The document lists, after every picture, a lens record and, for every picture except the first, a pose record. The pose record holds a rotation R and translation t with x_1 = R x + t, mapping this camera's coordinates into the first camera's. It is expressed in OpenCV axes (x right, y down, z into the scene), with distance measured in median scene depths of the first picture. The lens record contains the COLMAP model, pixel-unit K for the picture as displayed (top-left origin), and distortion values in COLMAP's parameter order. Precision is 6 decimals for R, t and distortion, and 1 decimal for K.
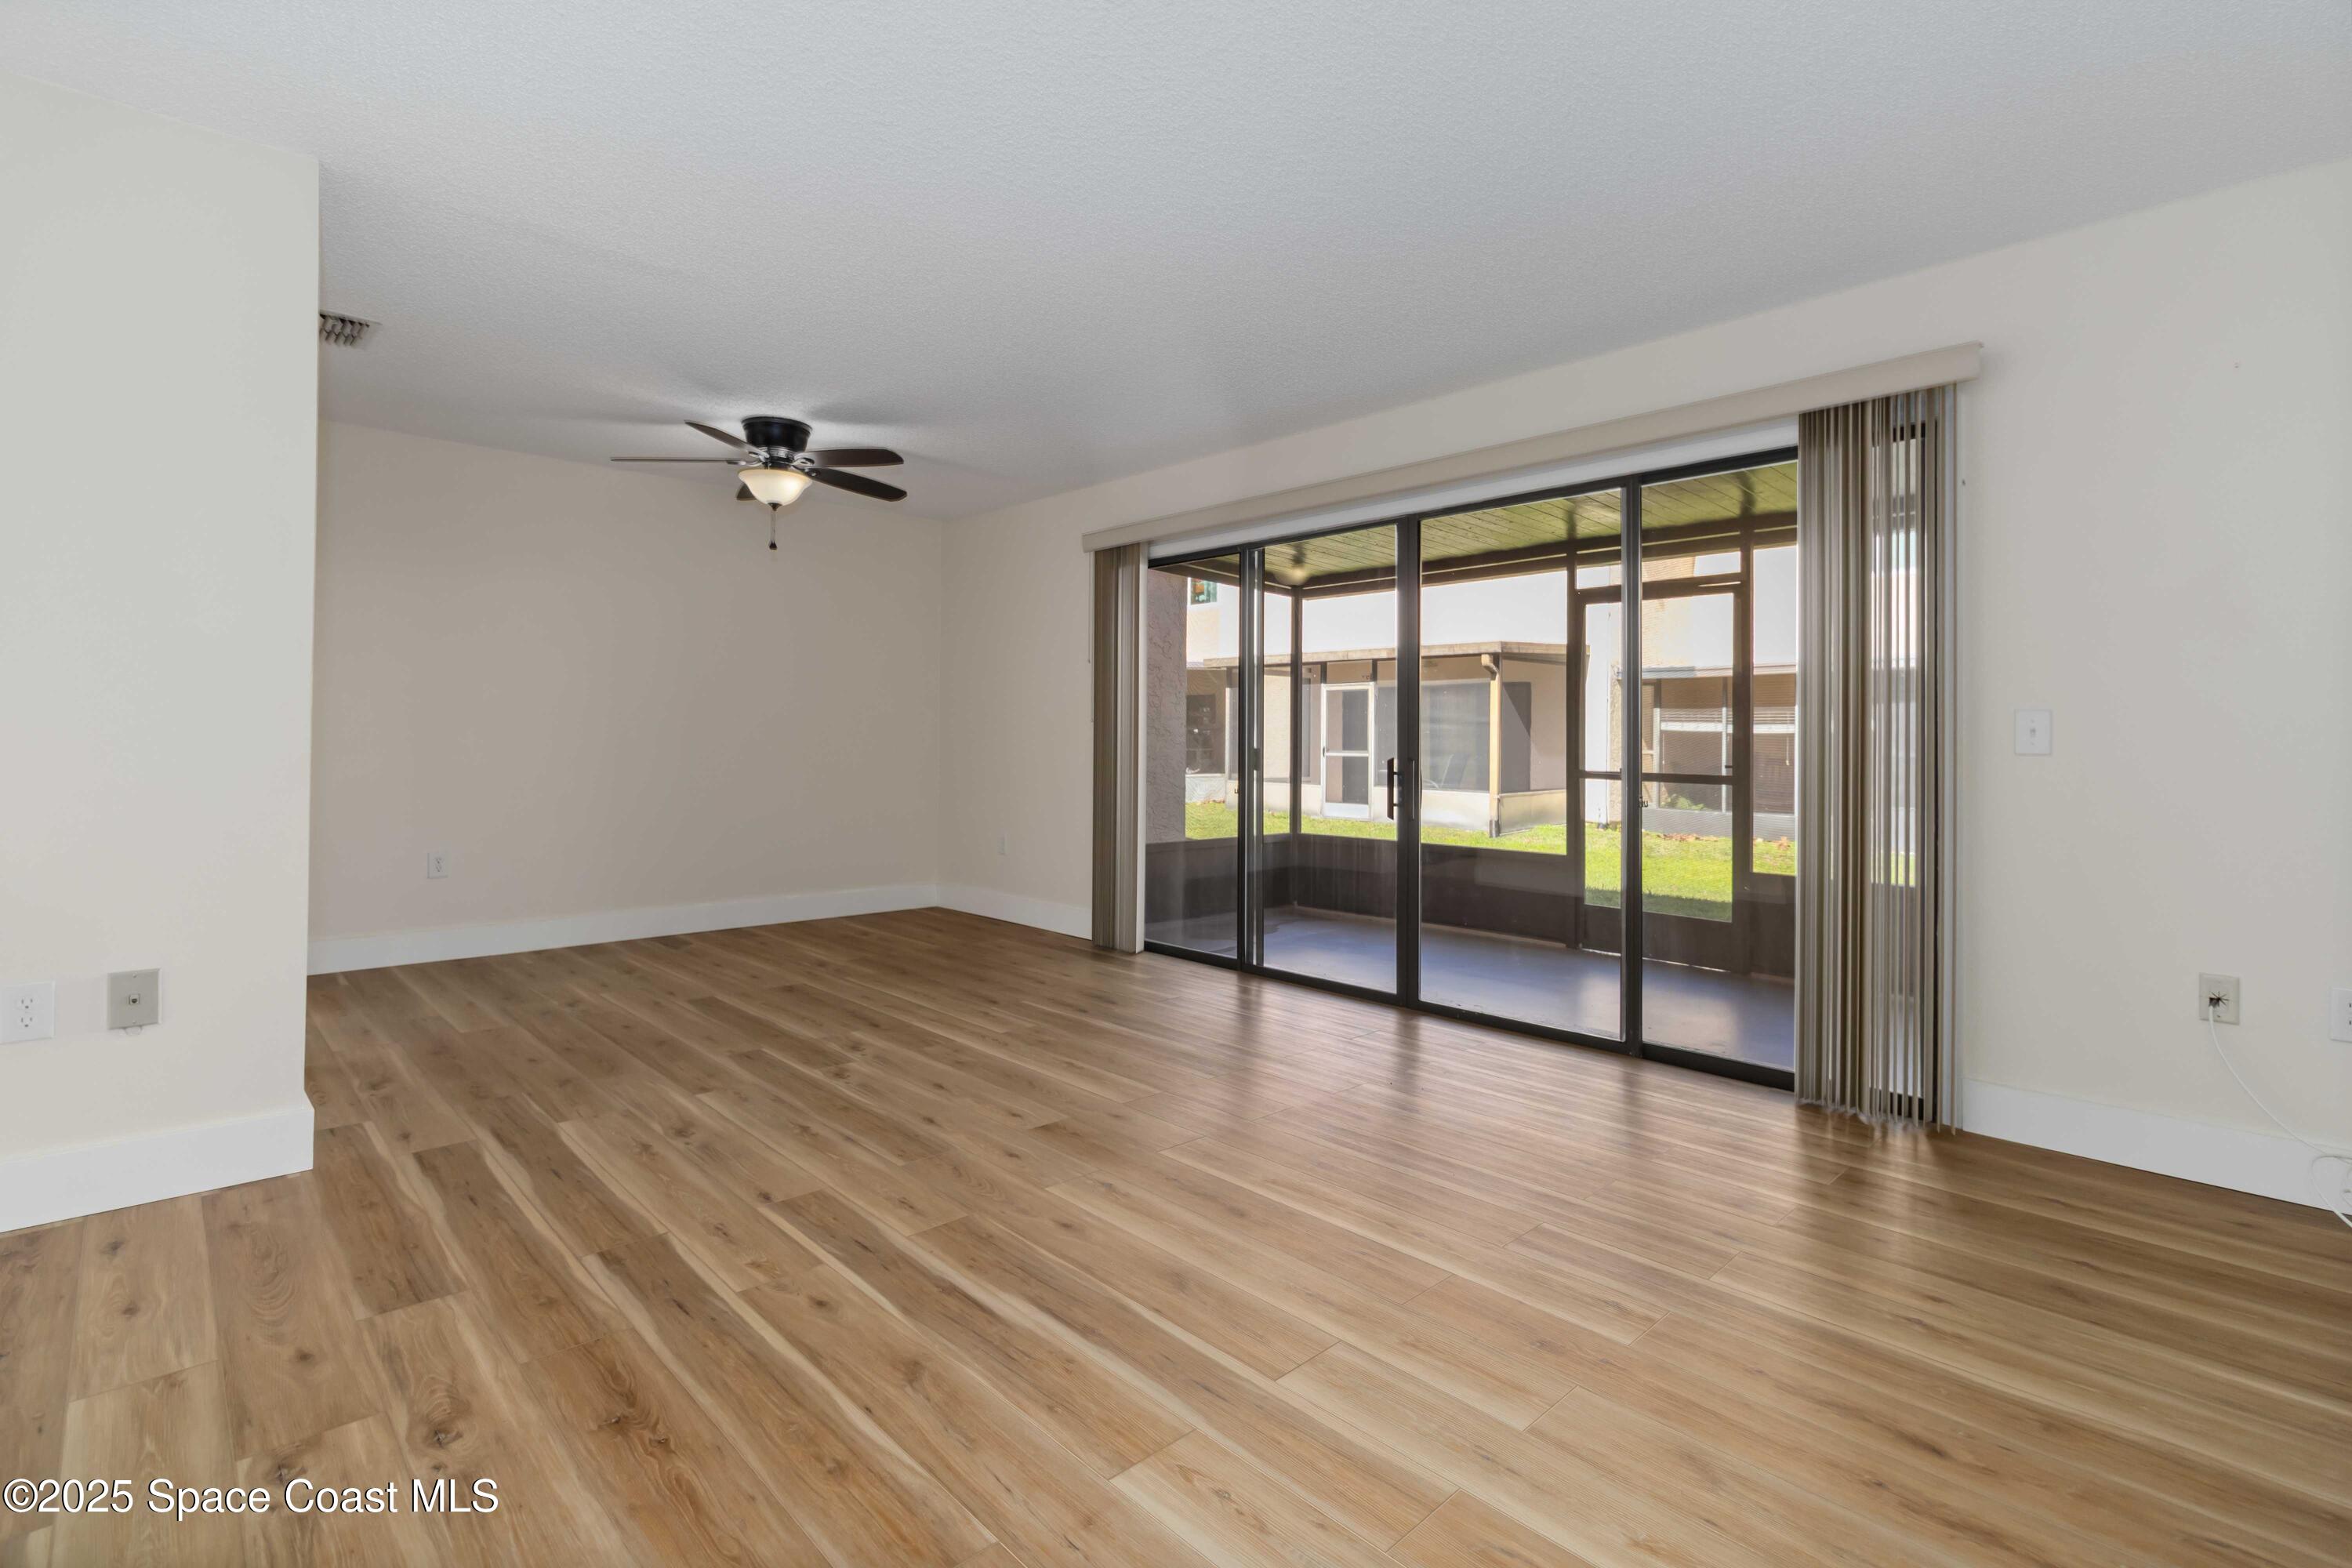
lens RADIAL K [[1101.5, 0, 1169.7], [0, 1101.5, 734.1], [0, 0, 1]] dist [0.004273, 0.001222]
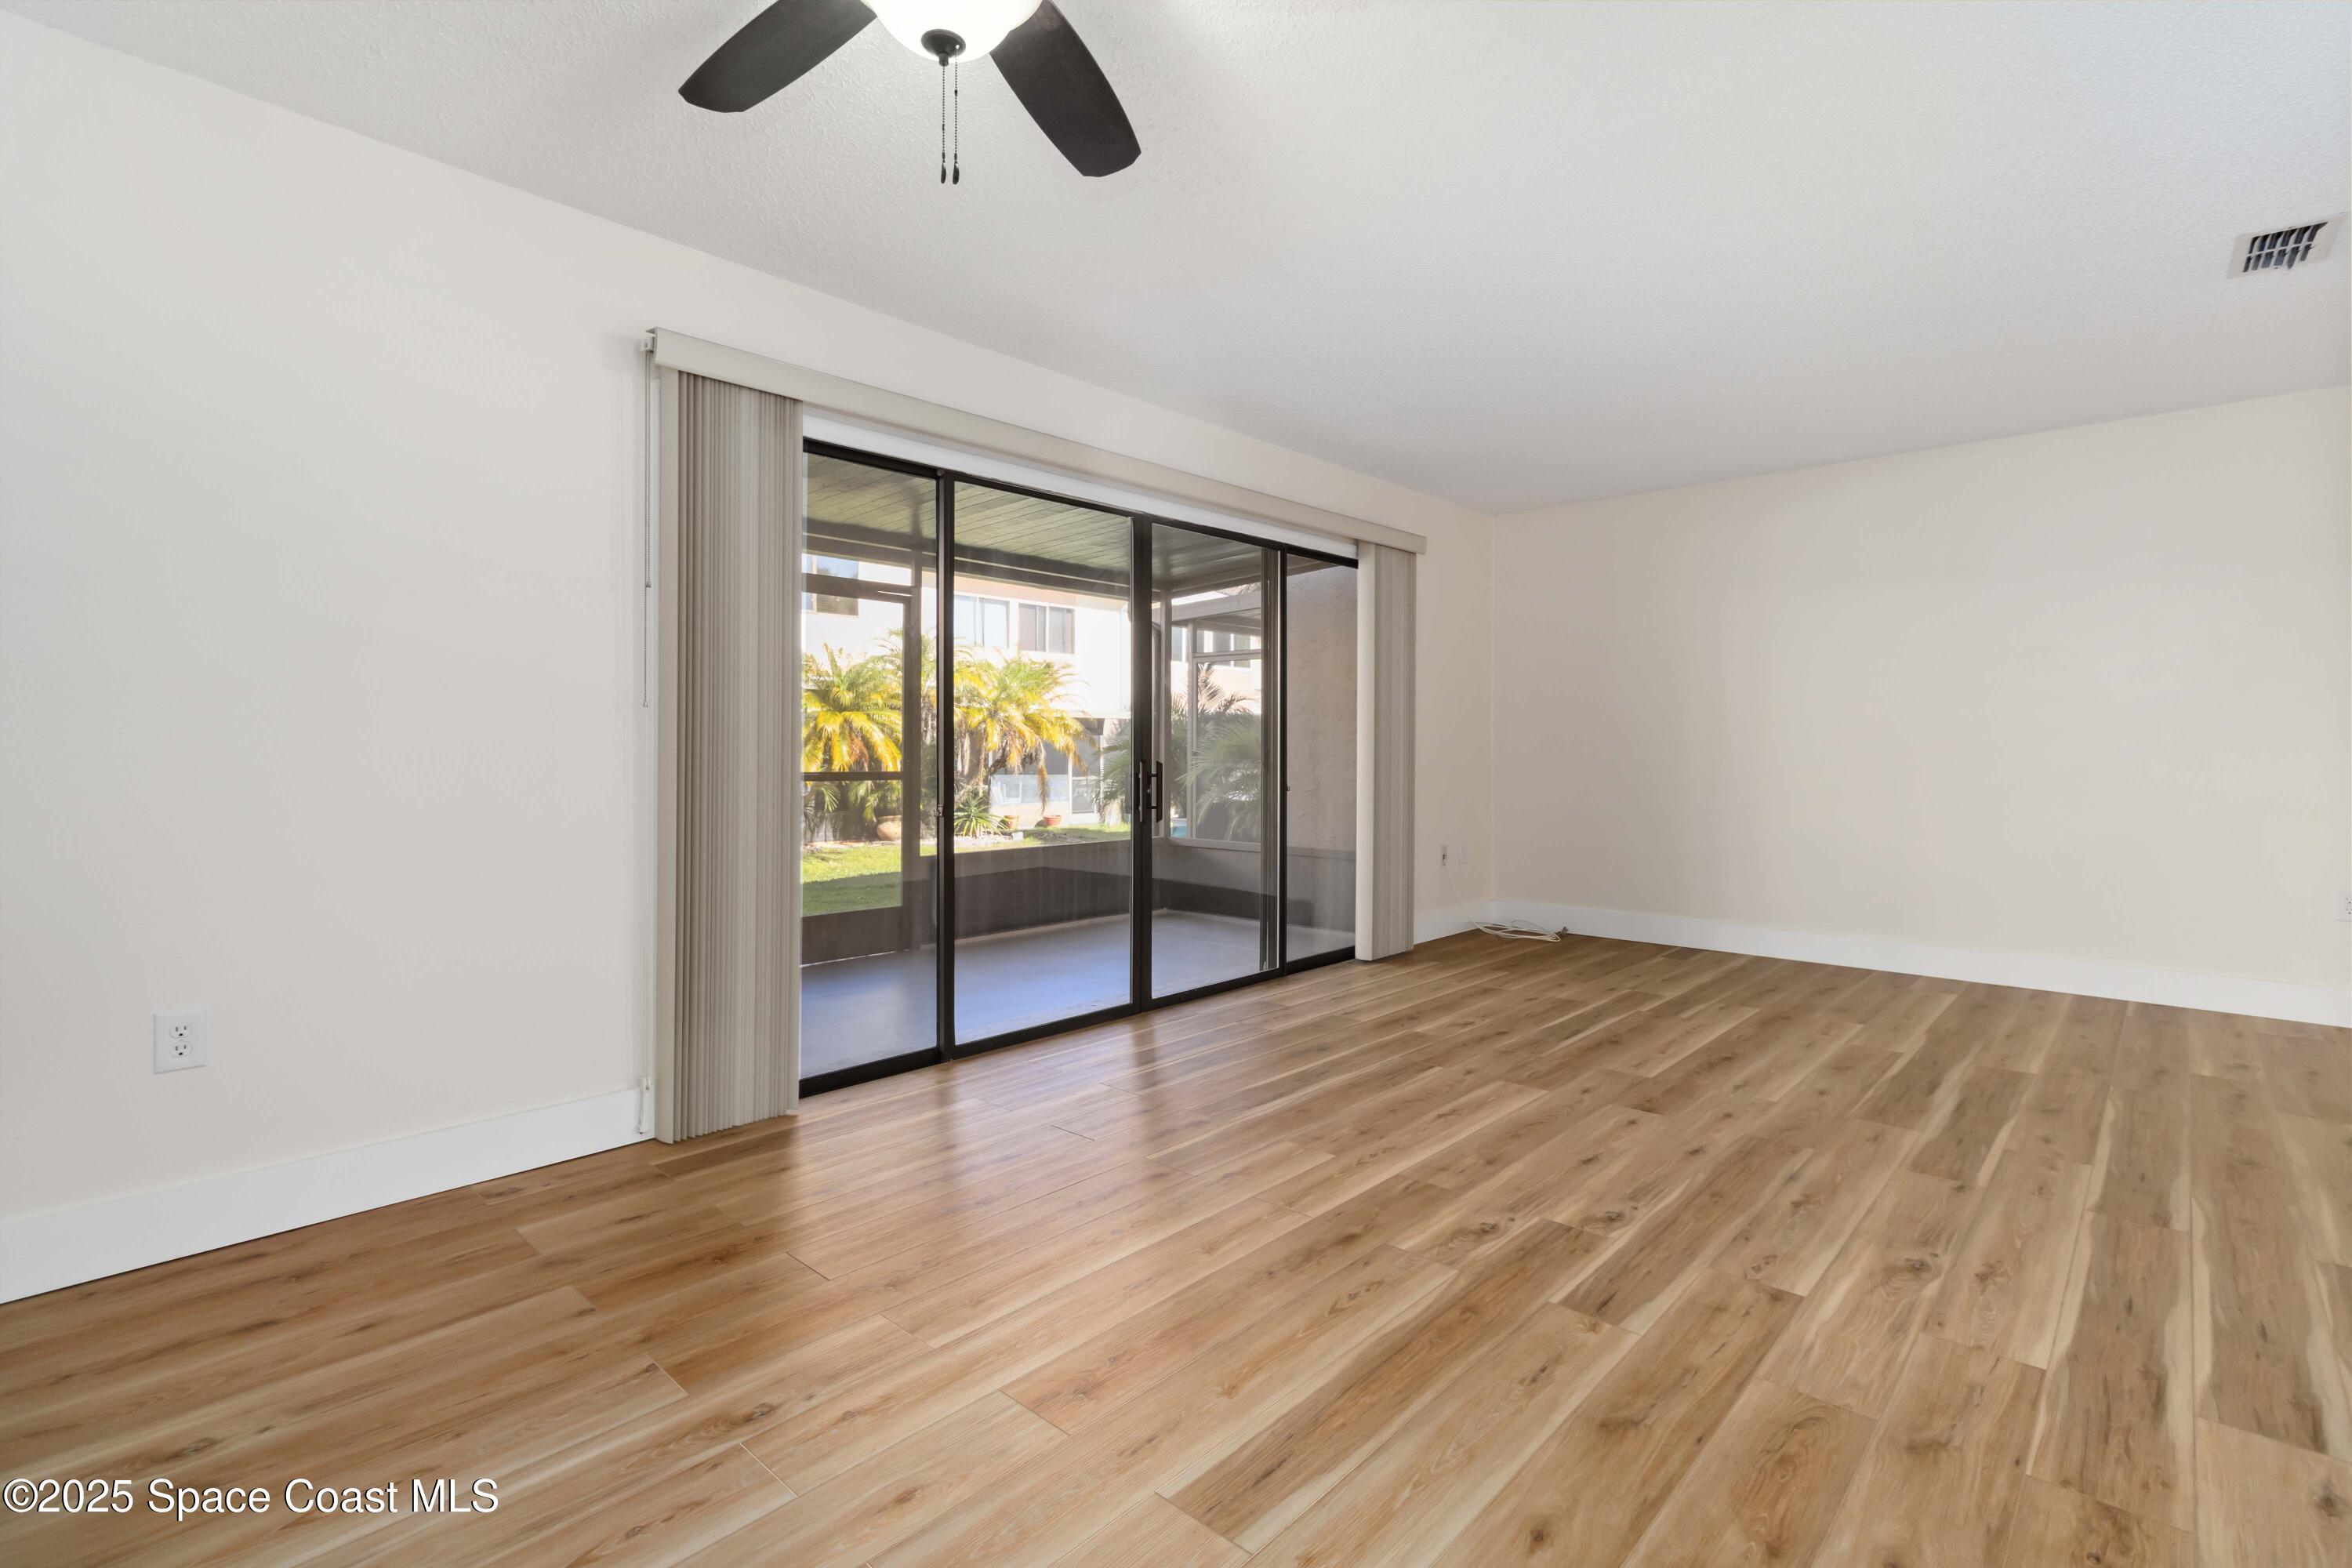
lens RADIAL K [[1101.5, 0, 1169.7], [0, 1101.5, 734.1], [0, 0, 1]] dist [0.004273, 0.001222]
pose [[-0.079590, -0.001641, 0.996826, -1.237074], [-0.011281, 0.999936, 0.000745, -0.004458], [-0.996764, -0.011186, -0.079603, 1.679795]]
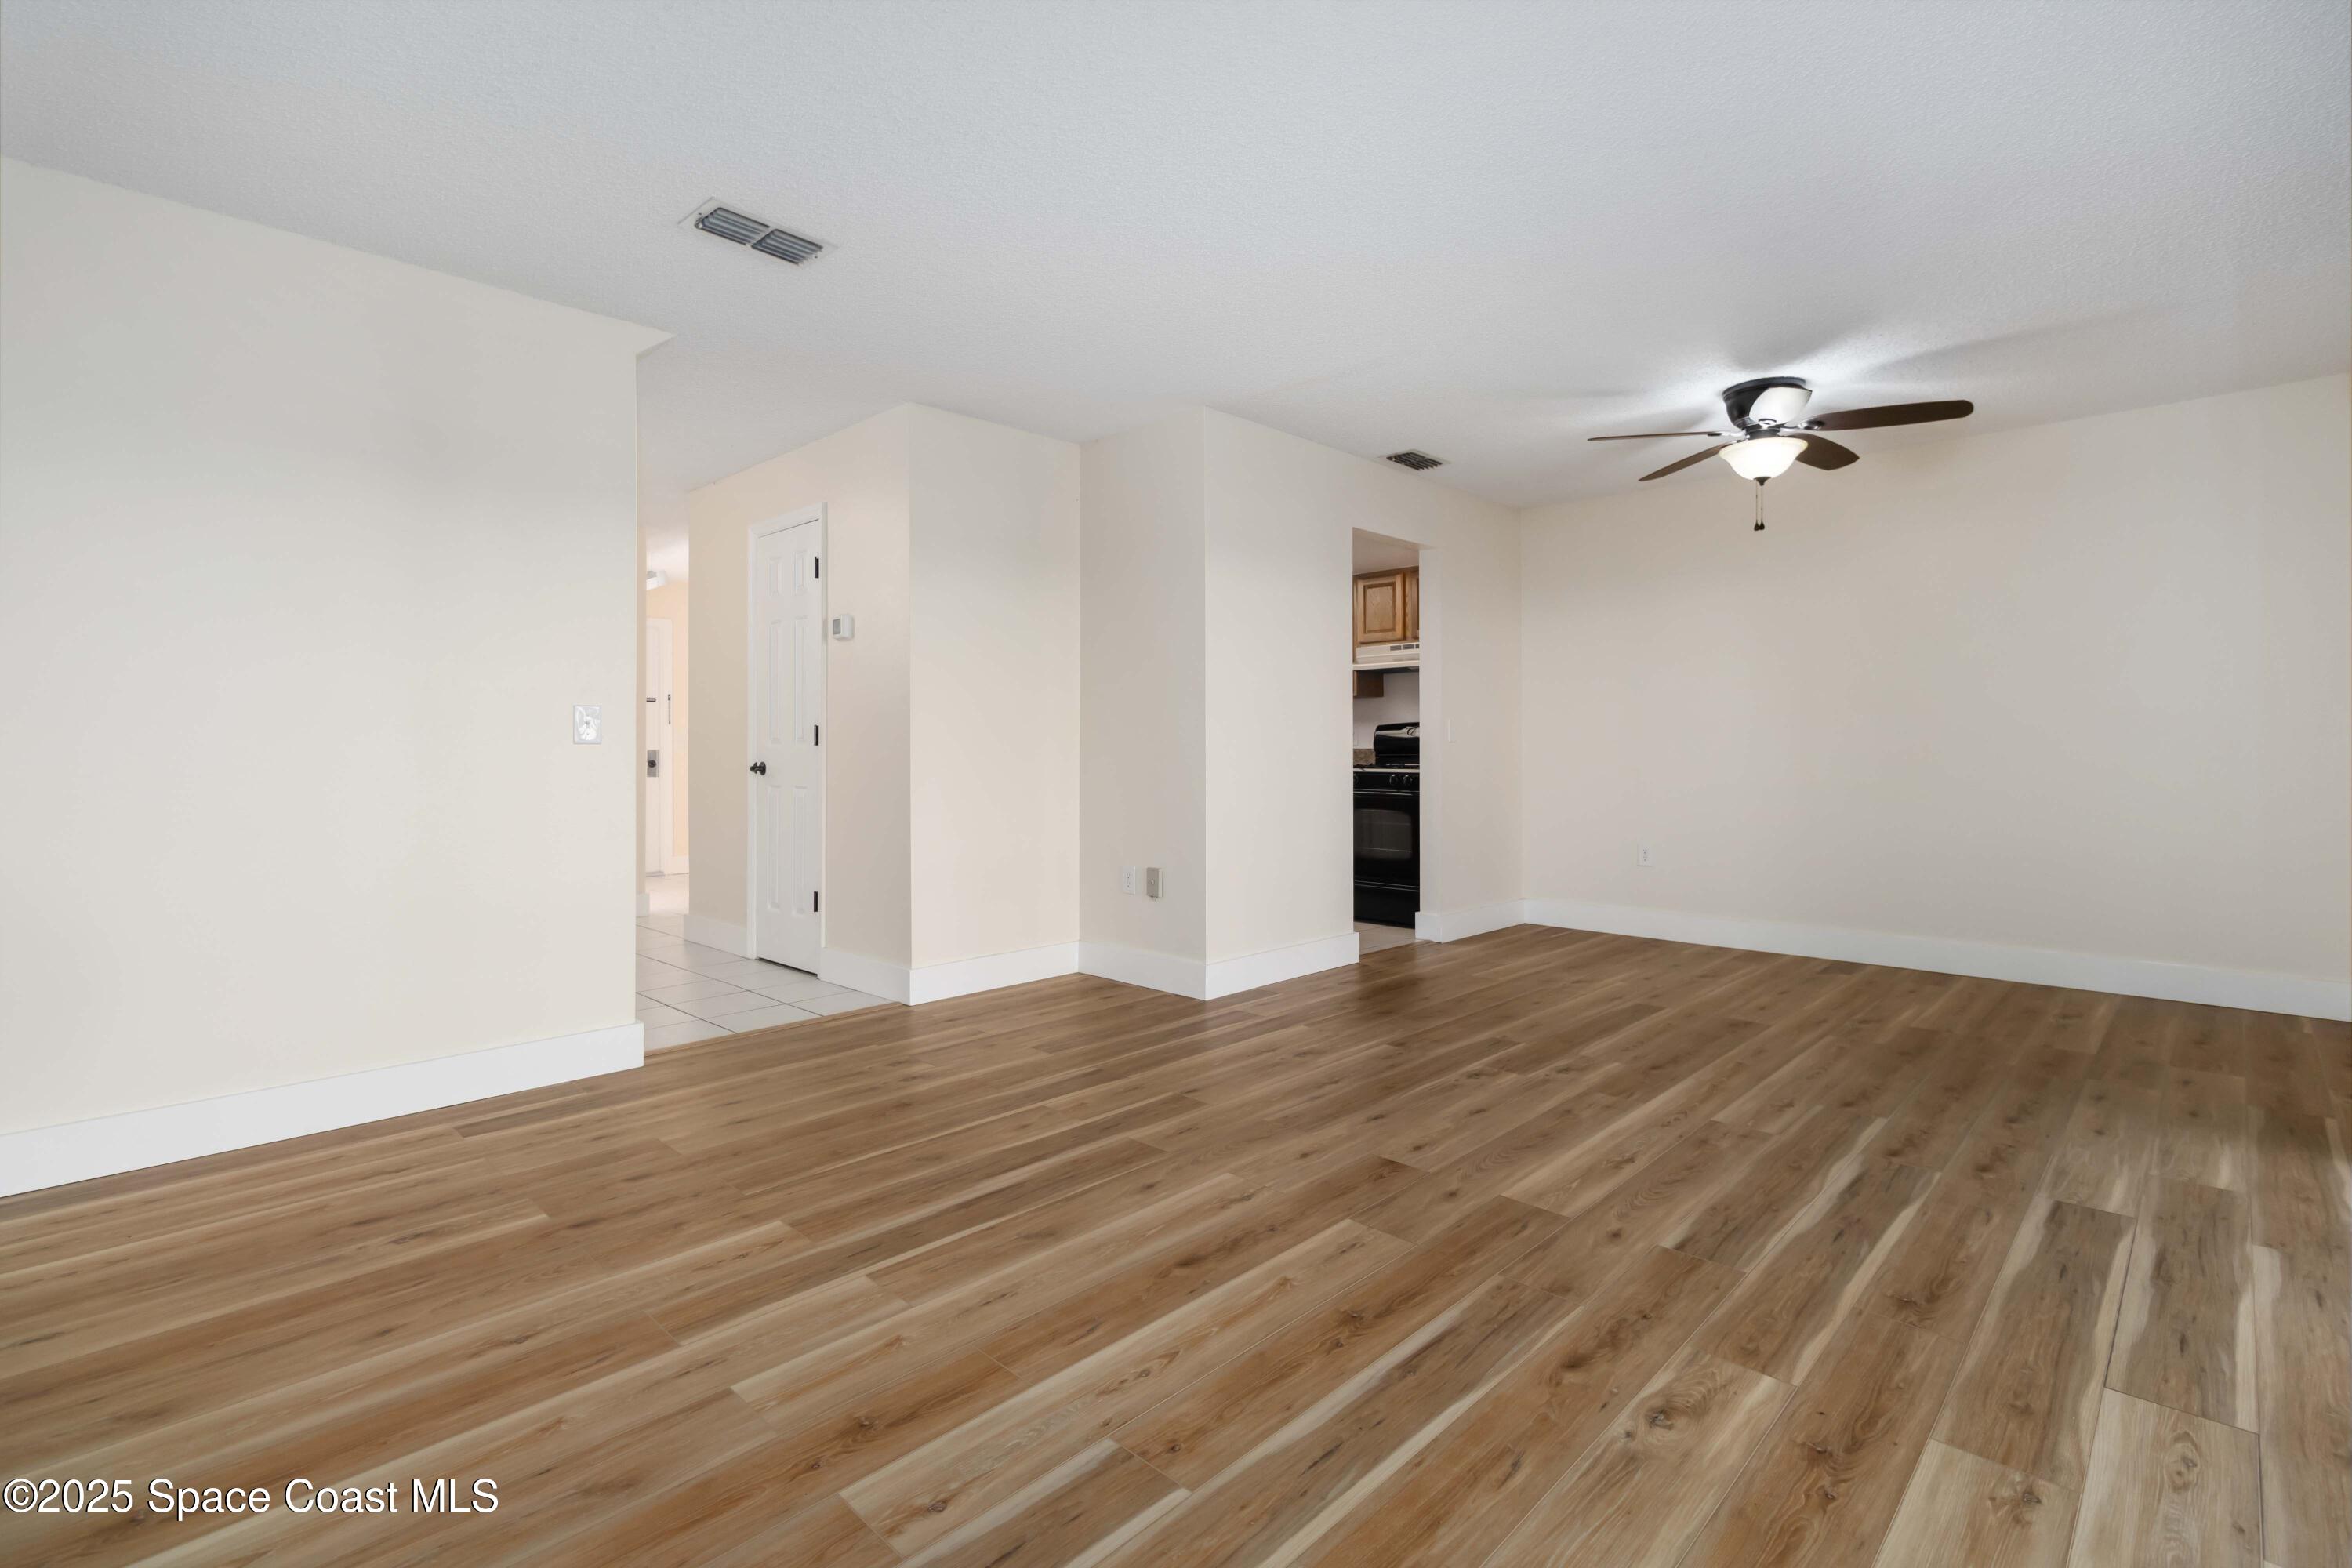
lens RADIAL K [[1063.9, 0, 1176.0], [0, 1063.9, 784.0], [0, 0, 1]] dist [0.008915, 0.000589]
pose [[0.051438, 0.027301, -0.998303, 0.828405], [0.010753, 0.999553, 0.027889, 0.011505], [0.998618, -0.012169, 0.051121, 0.840976]]
